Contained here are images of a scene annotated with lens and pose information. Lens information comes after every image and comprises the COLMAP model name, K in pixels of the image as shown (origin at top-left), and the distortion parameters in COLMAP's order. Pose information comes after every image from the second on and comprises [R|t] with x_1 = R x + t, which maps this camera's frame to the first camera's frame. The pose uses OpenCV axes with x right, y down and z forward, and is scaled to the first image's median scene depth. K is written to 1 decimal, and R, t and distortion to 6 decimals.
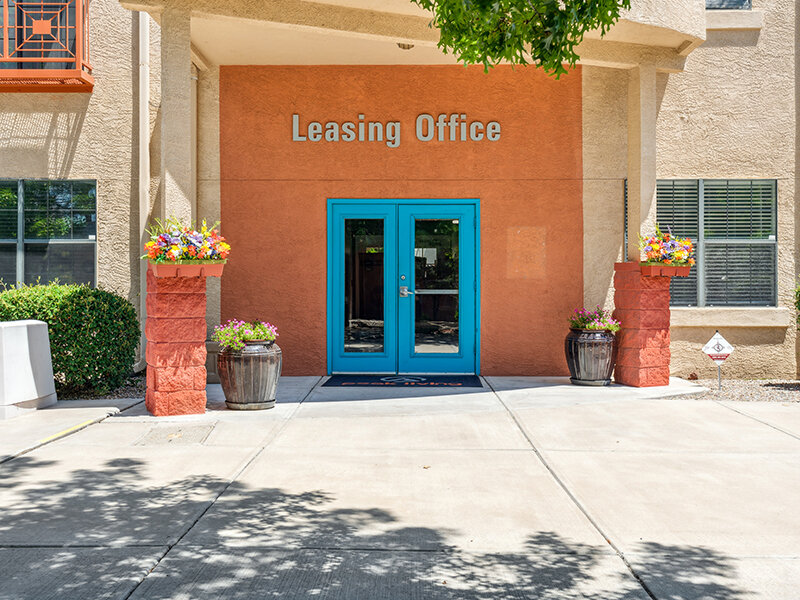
lens RADIAL K [[882.9, 0, 403.7], [0, 882.9, 289.9], [0, 0, 1]] dist [0.004227, 0.000000]
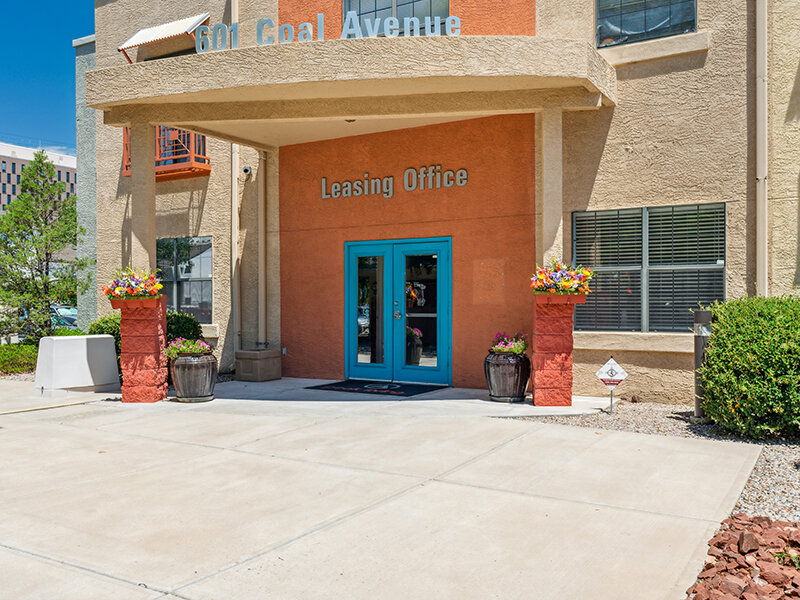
lens RADIAL K [[727.6, 0, 404.7], [0, 727.6, 310.9], [0, 0, 1]] dist [-0.004206, 0.001597]
pose [[0.866498, 0.004170, -0.499163, 0.516263], [0.002670, 0.999912, 0.012987, -0.016728], [0.499173, -0.012586, 0.866411, 0.129572]]
